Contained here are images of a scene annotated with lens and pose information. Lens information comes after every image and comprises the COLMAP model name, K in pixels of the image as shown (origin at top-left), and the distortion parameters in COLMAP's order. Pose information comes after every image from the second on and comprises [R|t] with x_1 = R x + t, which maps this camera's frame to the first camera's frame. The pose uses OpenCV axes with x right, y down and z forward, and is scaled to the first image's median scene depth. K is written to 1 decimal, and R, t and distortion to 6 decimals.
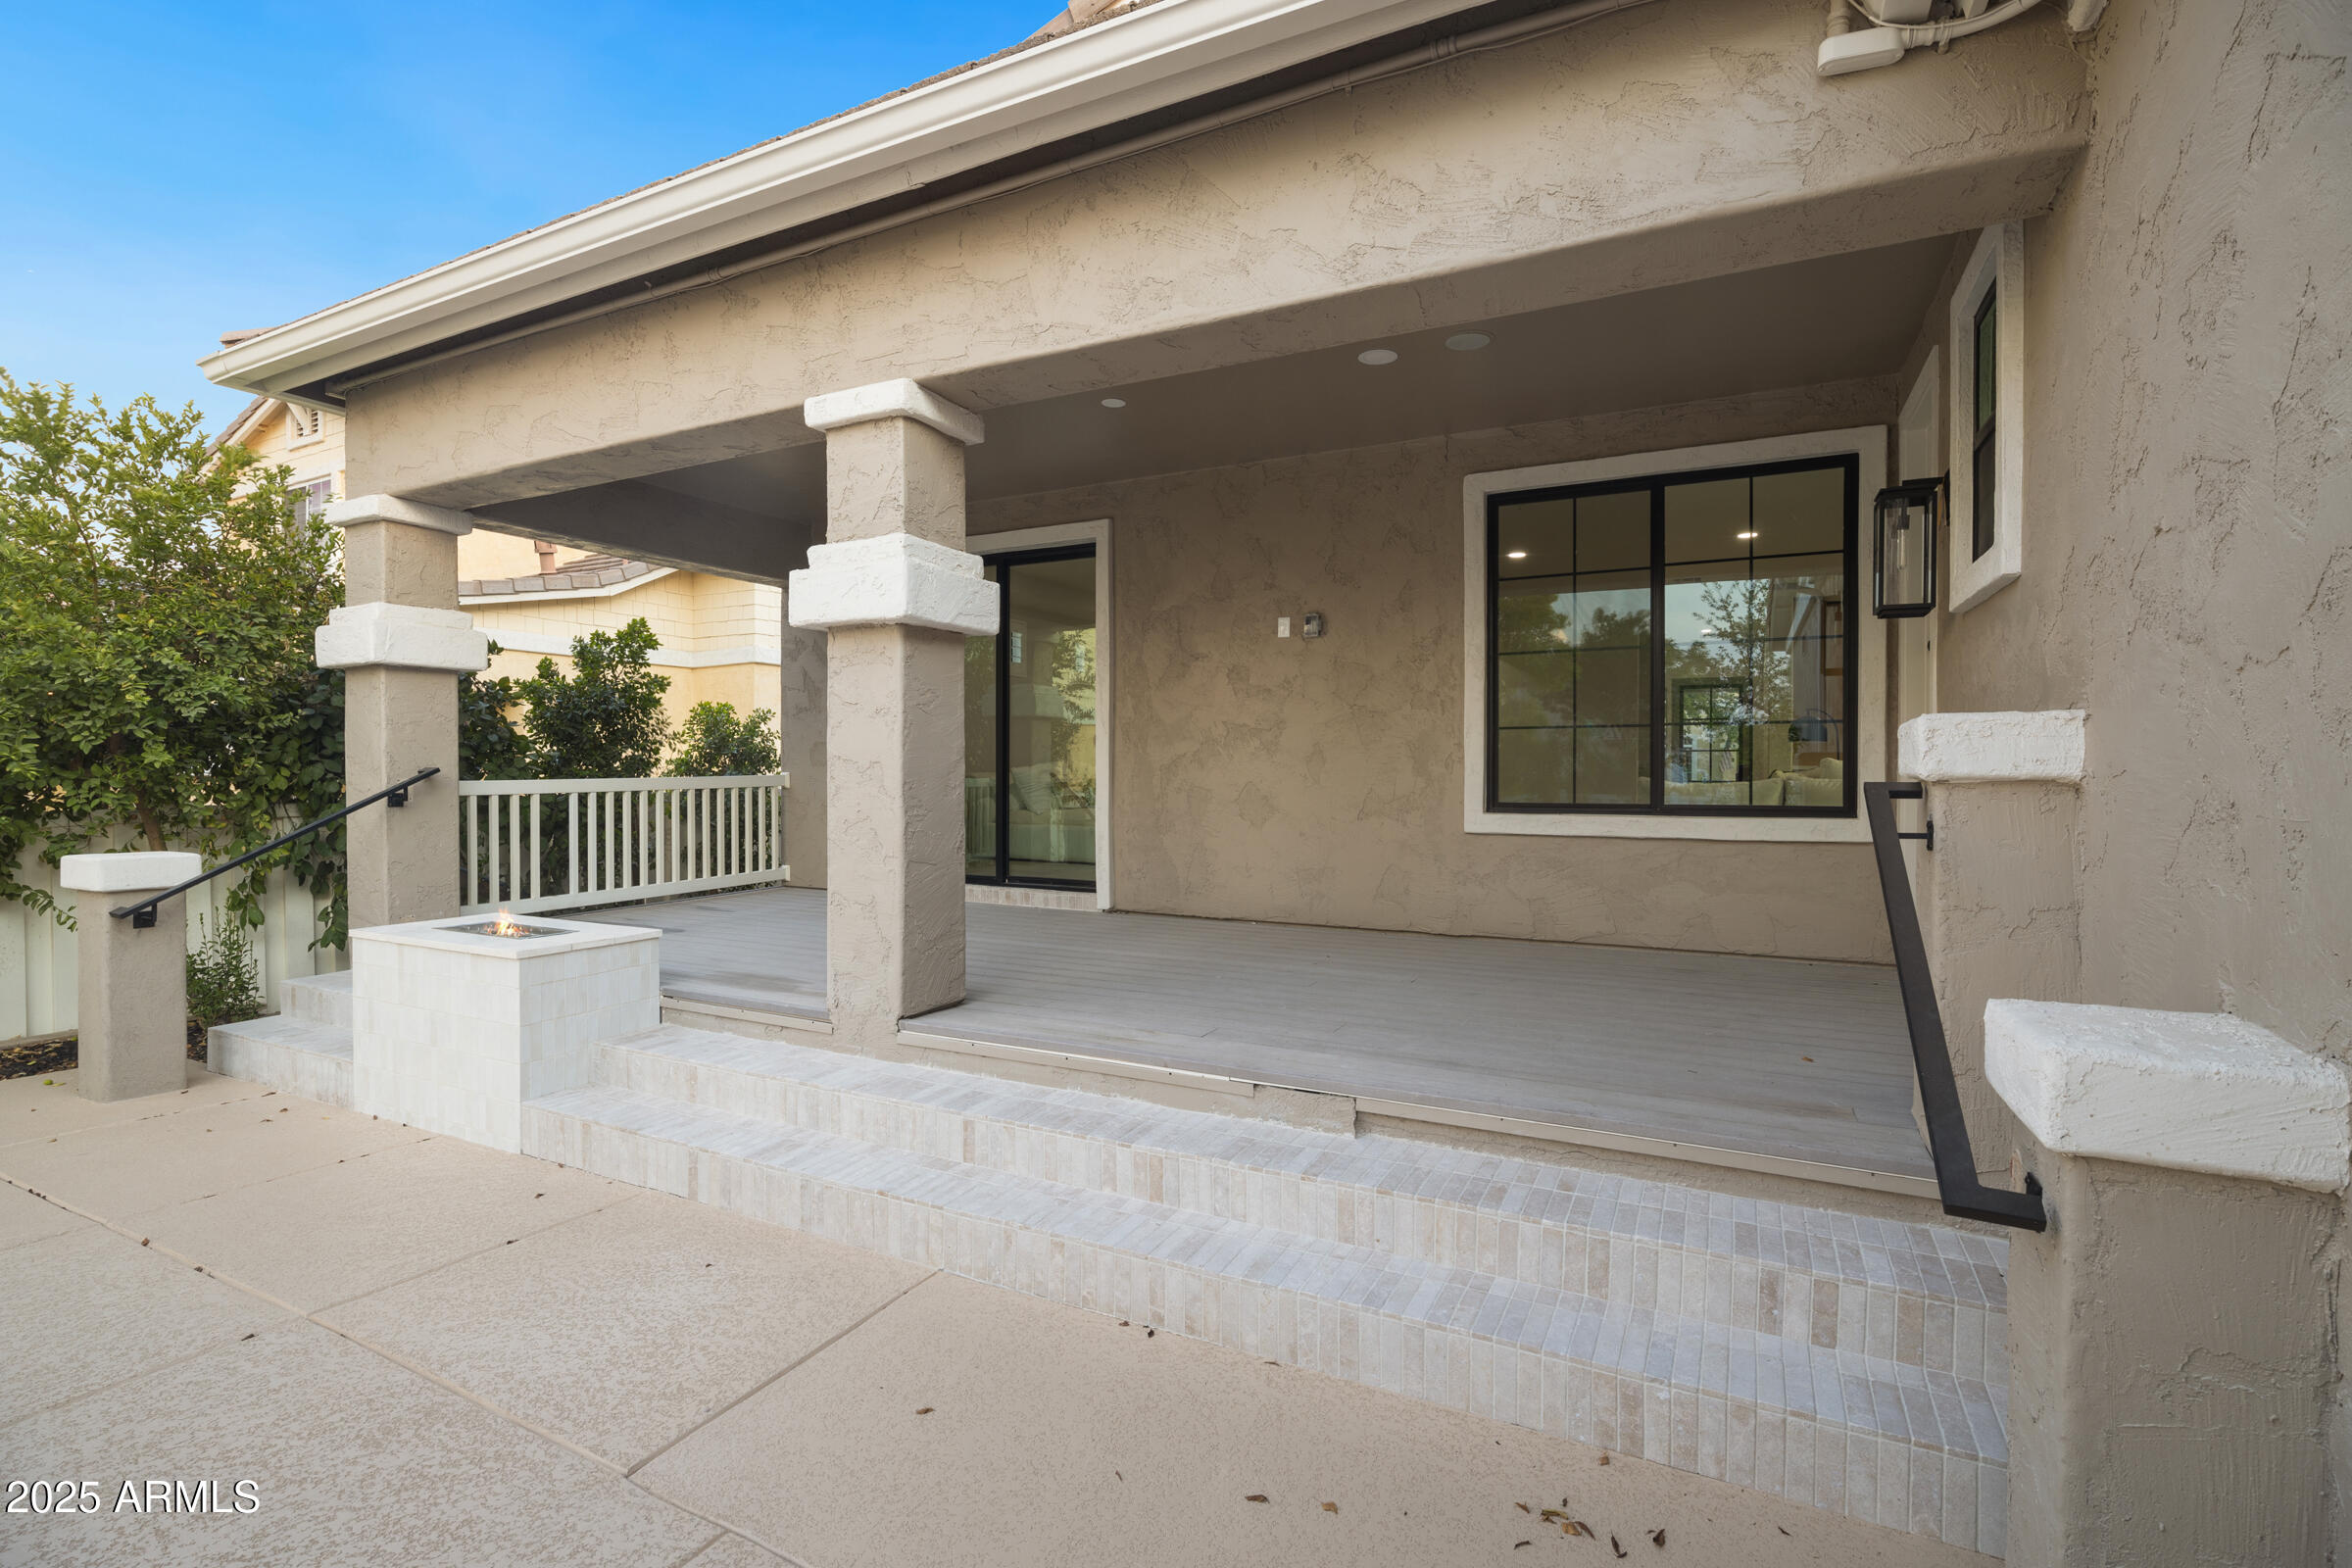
lens RADIAL K [[1099.2, 0, 1176.0], [0, 1099.2, 784.0], [0, 0, 1]] dist [-0.014109, 0.000226]
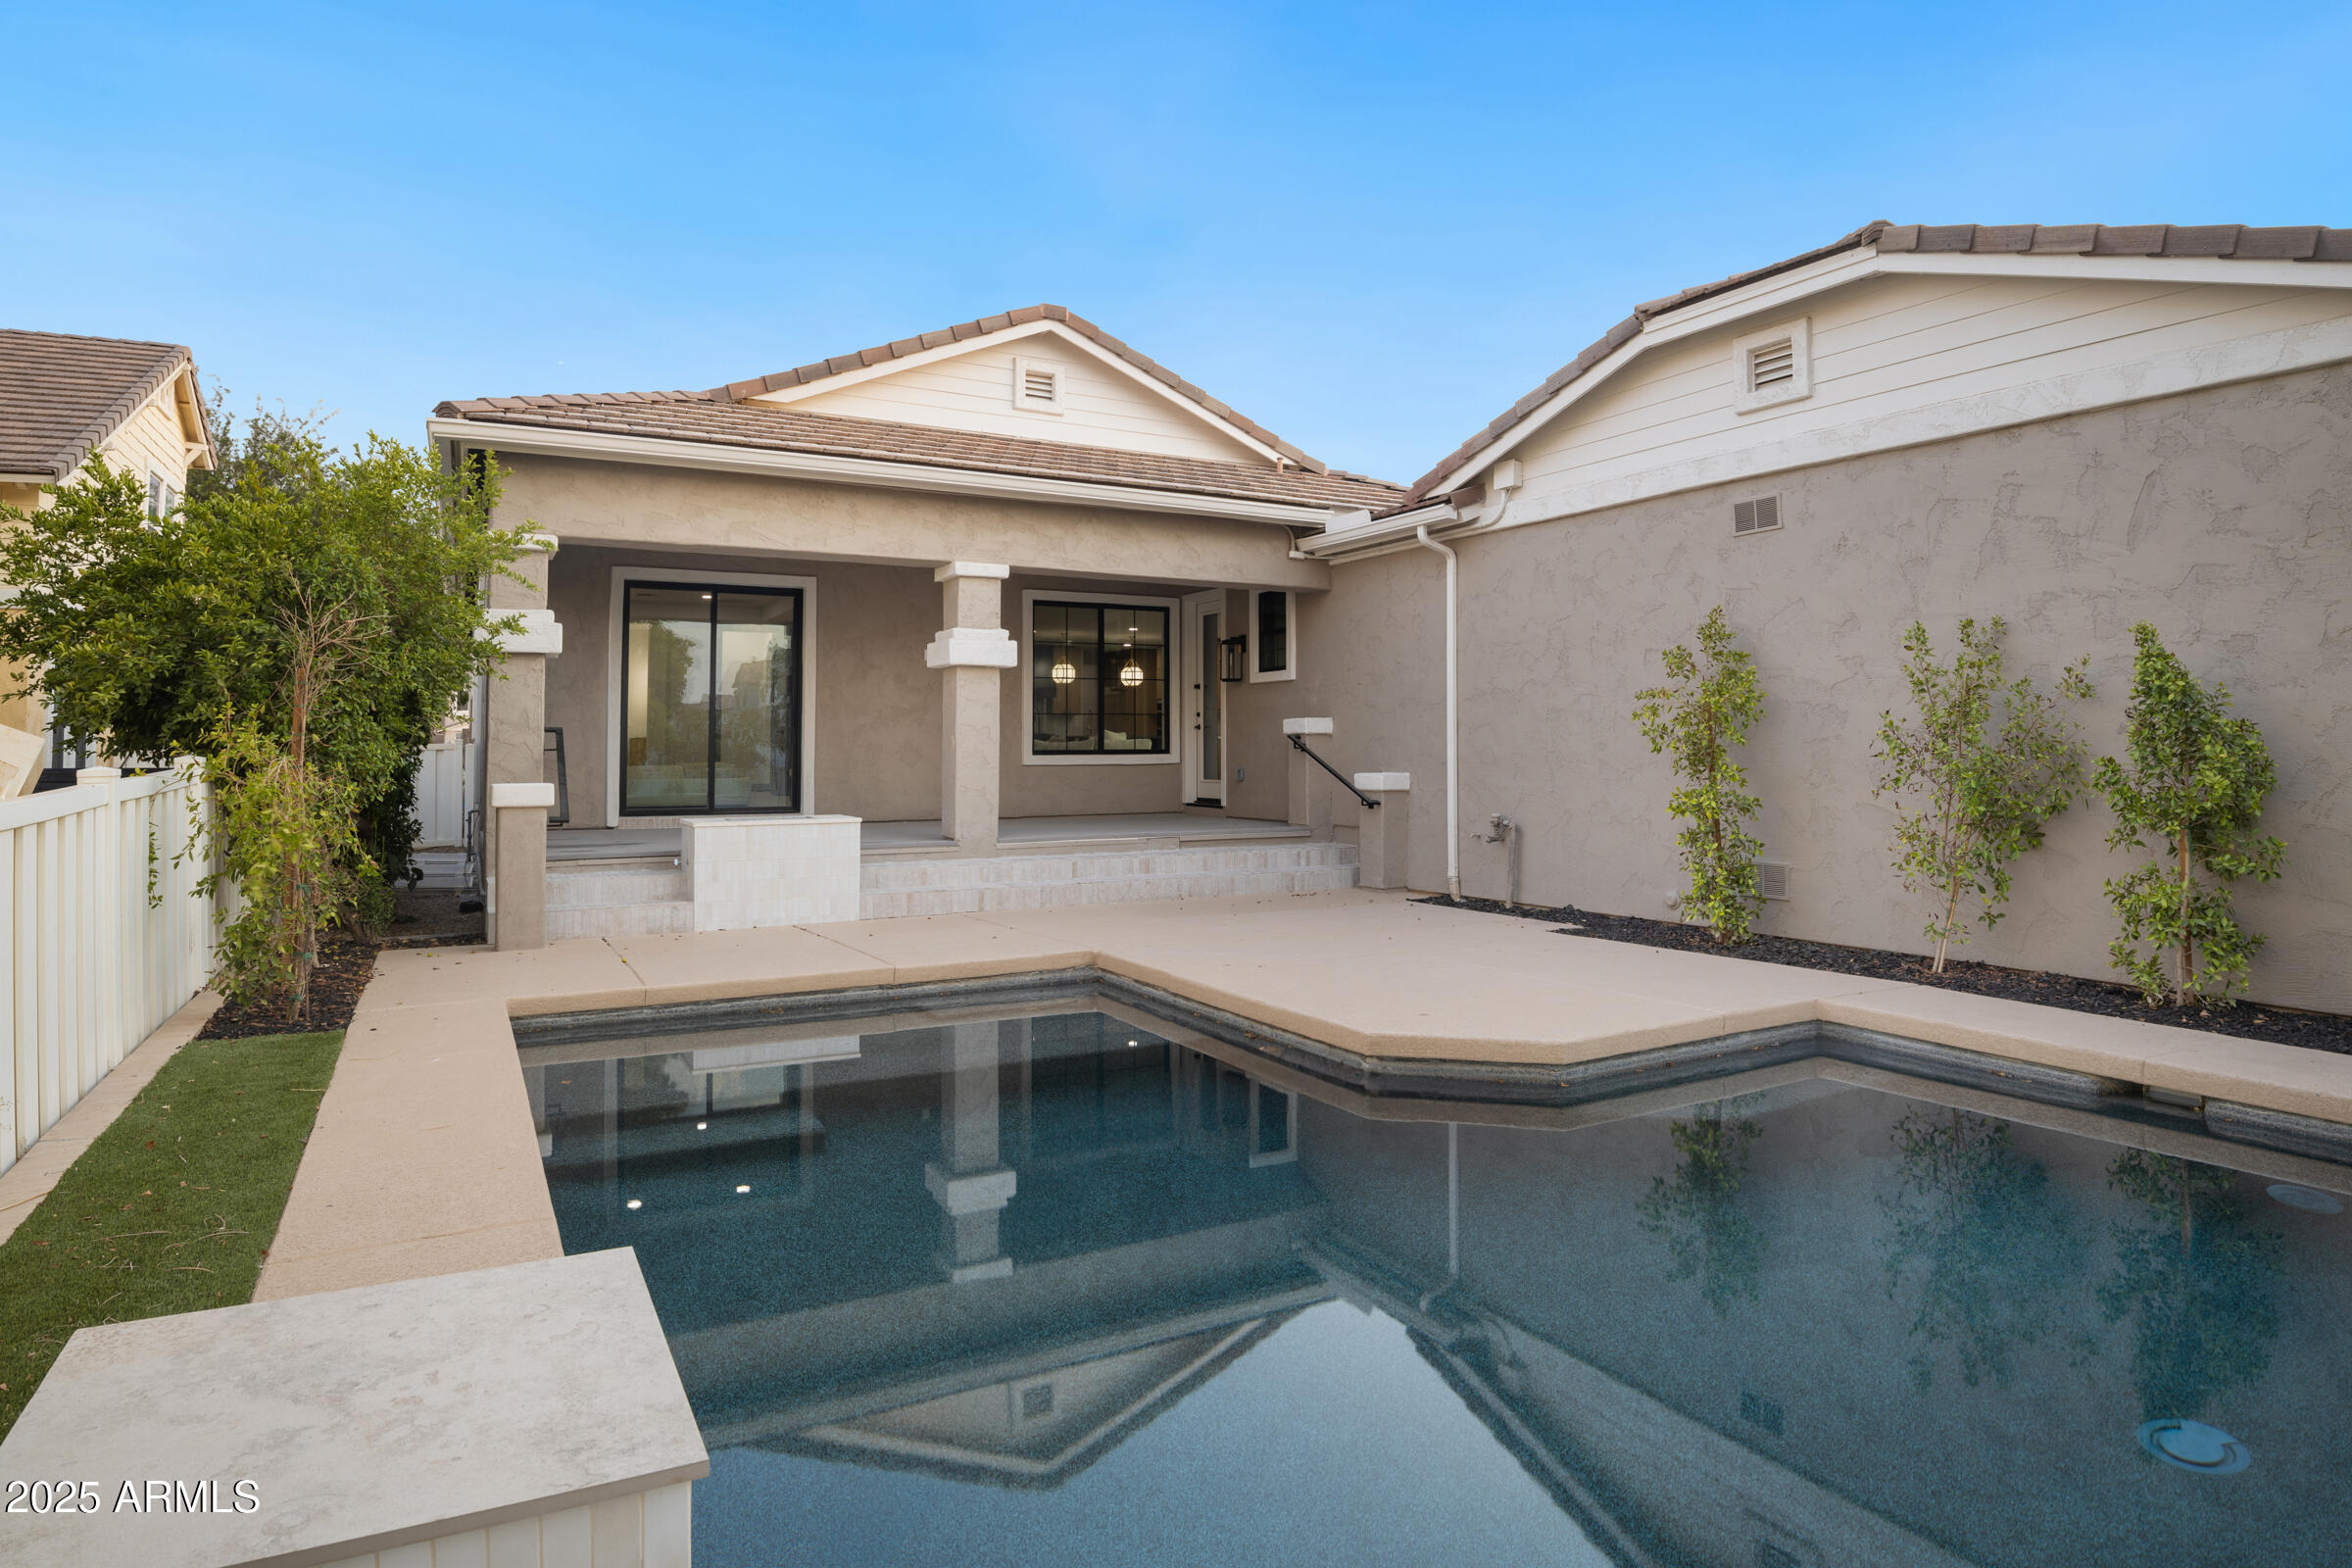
lens RADIAL K [[1231.5, 0, 1179.8], [0, 1231.5, 723.0], [0, 0, 1]] dist [-0.117687, 0.025139]
pose [[0.561660, 0.013556, 0.827257, -1.716389], [0.012739, 0.999606, -0.025029, 0.032637], [-0.827270, 0.024596, 0.561266, -0.607592]]
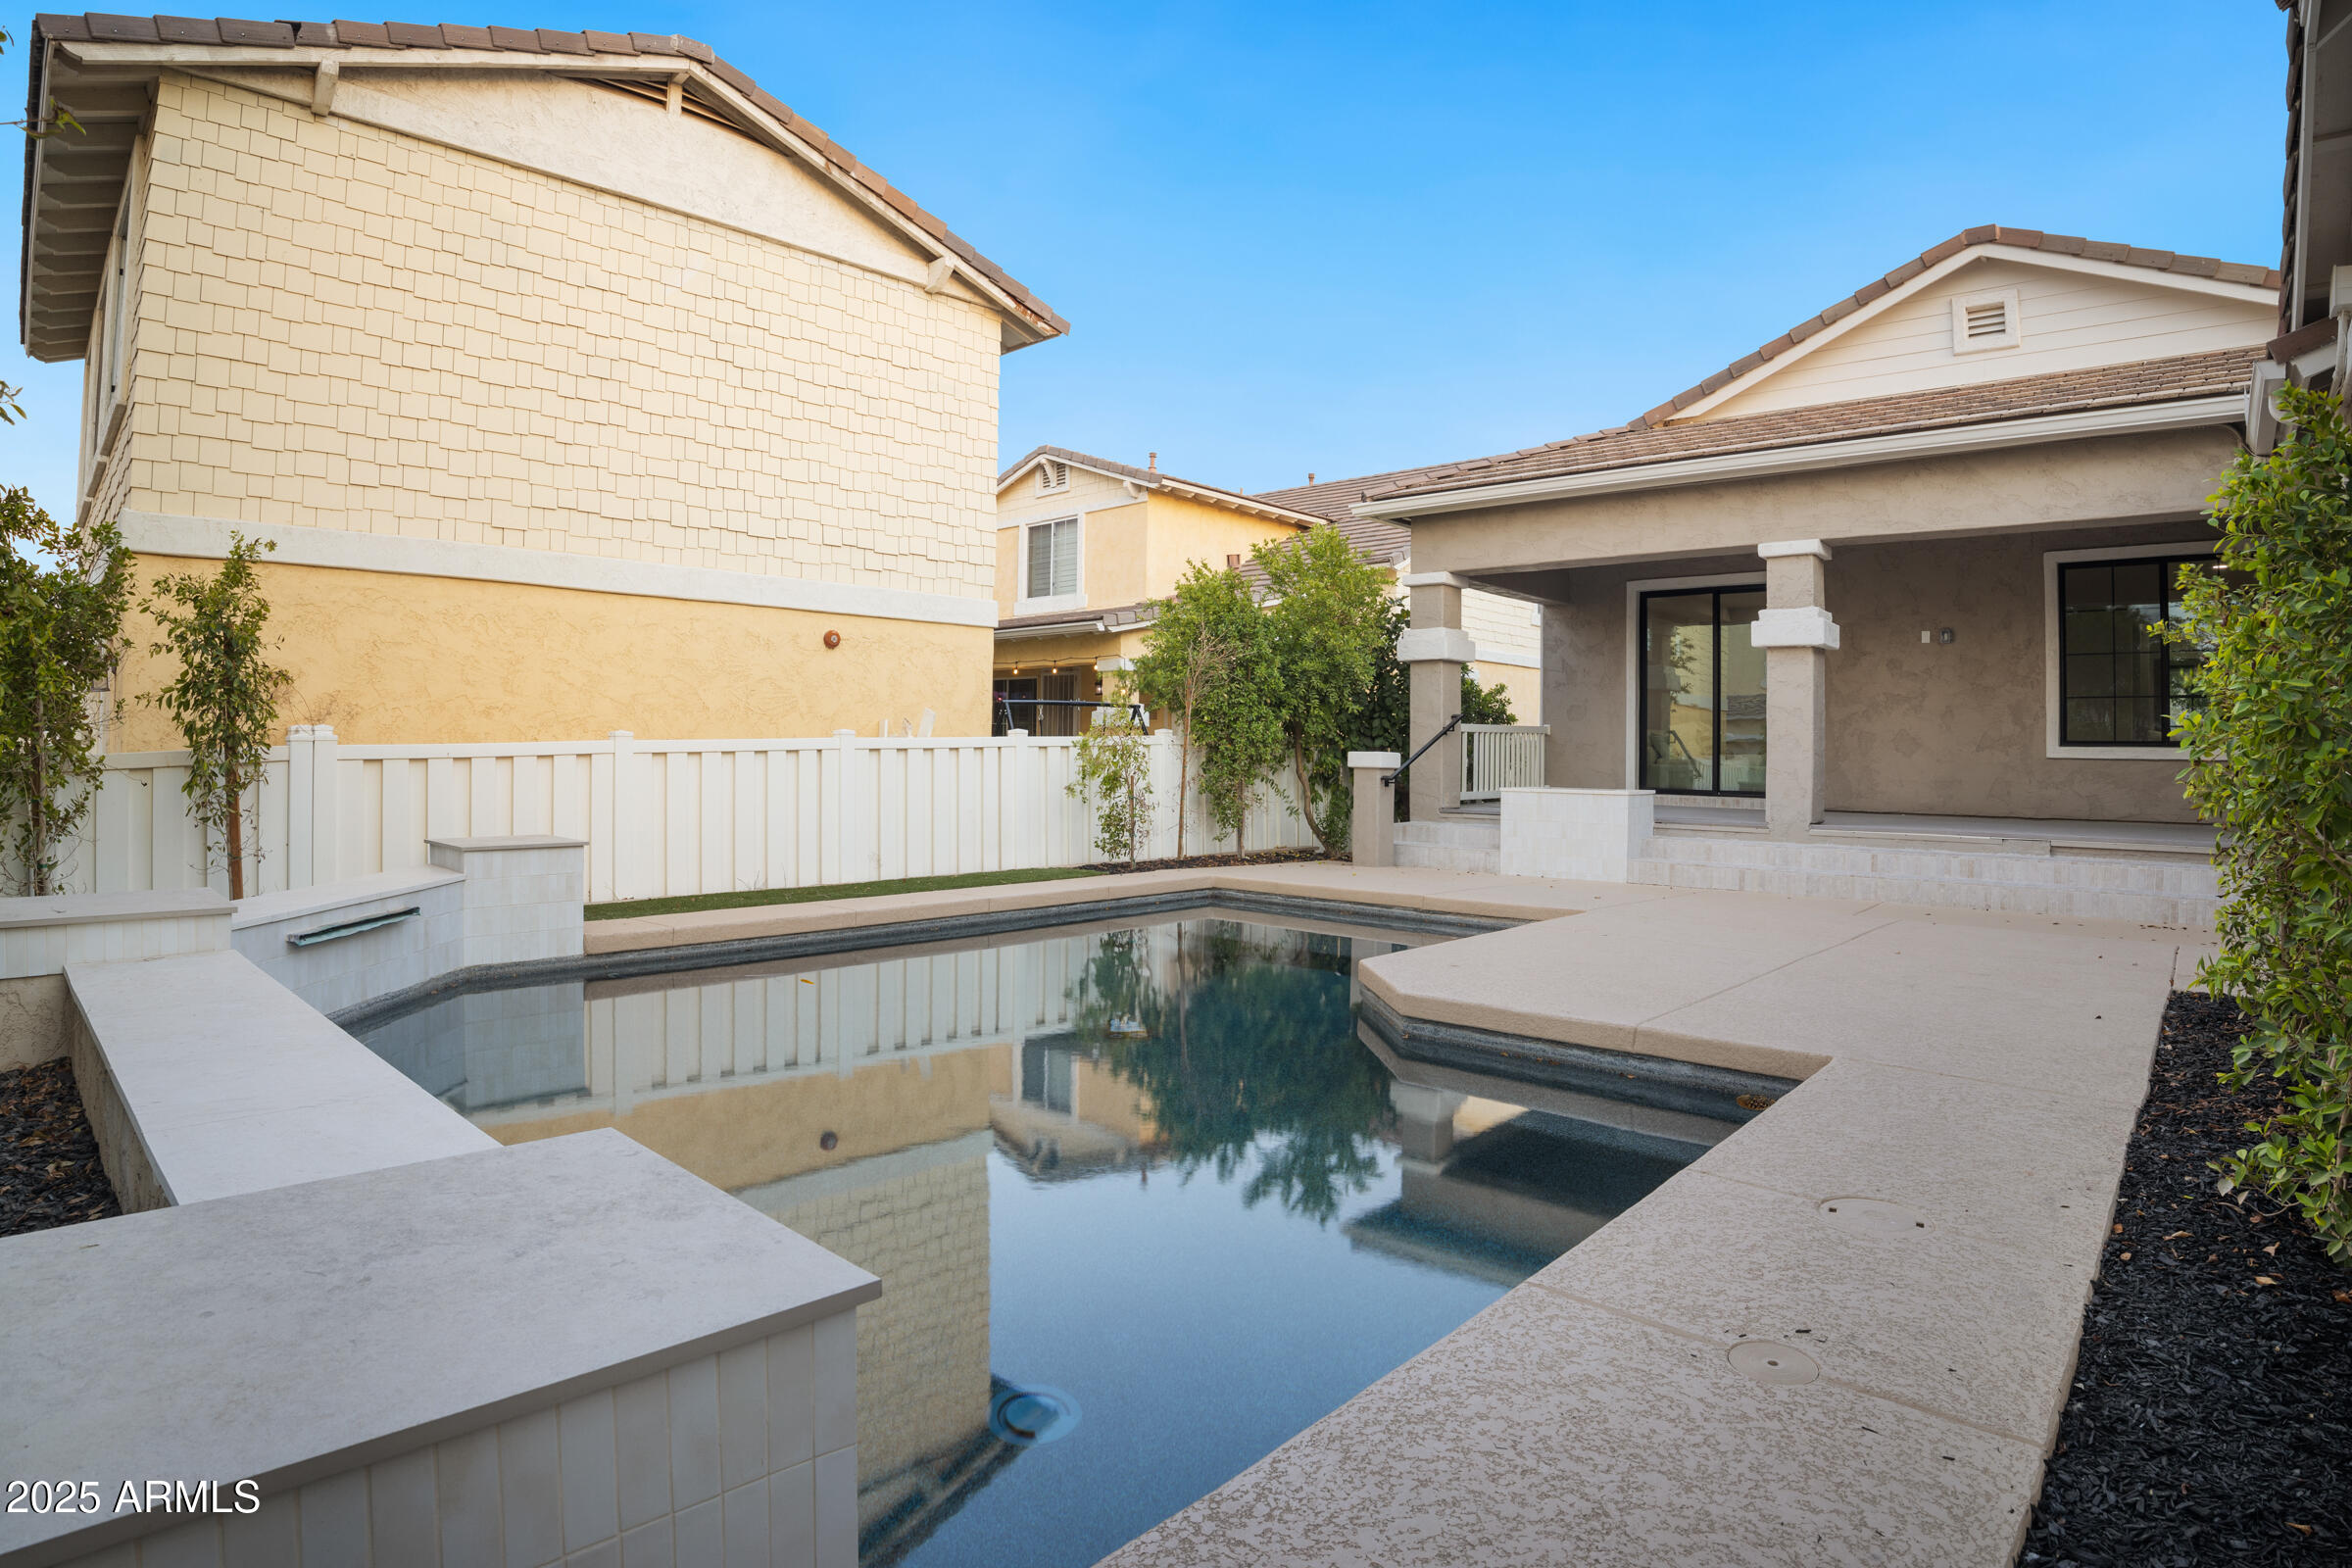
lens RADIAL K [[1231.5, 0, 1179.8], [0, 1231.5, 723.0], [0, 0, 1]] dist [-0.117687, 0.025139]
pose [[0.963244, 0.009816, -0.268450, -0.660626], [-0.019486, 0.999253, -0.033380, 0.090973], [0.267921, 0.037384, 0.962715, -1.322359]]
